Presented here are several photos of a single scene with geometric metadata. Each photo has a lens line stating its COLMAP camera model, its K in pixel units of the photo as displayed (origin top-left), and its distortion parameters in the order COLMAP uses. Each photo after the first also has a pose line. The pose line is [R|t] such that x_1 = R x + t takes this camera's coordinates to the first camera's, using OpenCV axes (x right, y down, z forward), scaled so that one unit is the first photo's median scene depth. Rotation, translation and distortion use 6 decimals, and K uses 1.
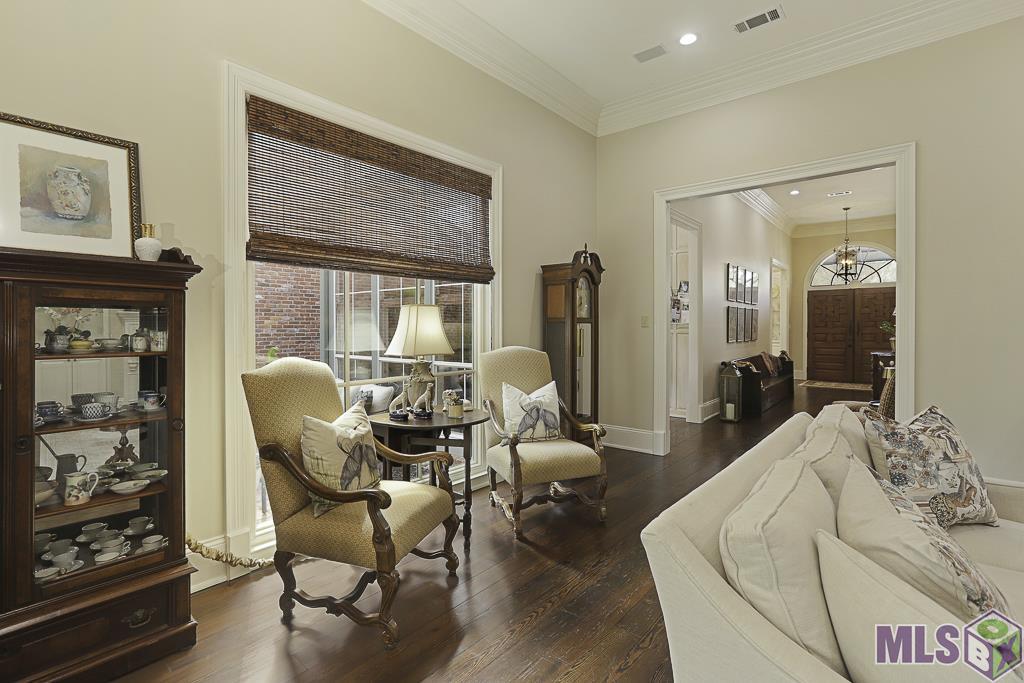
lens RADIAL K [[481.7, 0, 508.8], [0, 481.7, 332.0], [0, 0, 1]] dist [-0.038869, 0.020728]
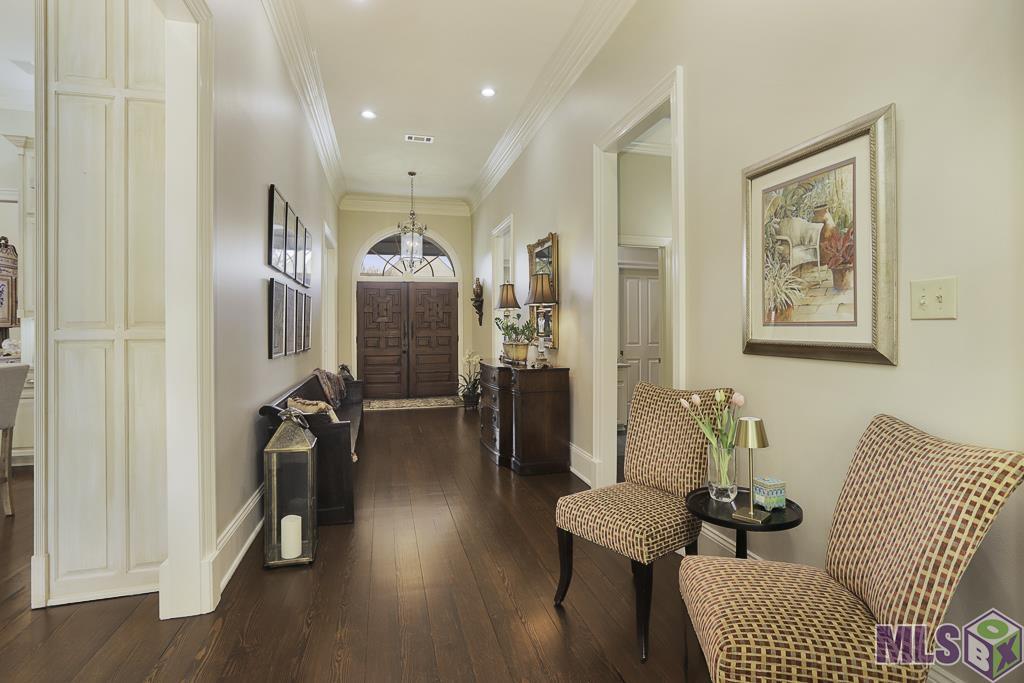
lens RADIAL K [[481.7, 0, 508.8], [0, 481.7, 332.0], [0, 0, 1]] dist [-0.038869, 0.020728]
pose [[0.572932, 0.001512, 0.819601, 0.187082], [0.005876, 0.999965, -0.005953, 0.000646], [-0.819582, 0.008227, 0.572904, 0.478093]]
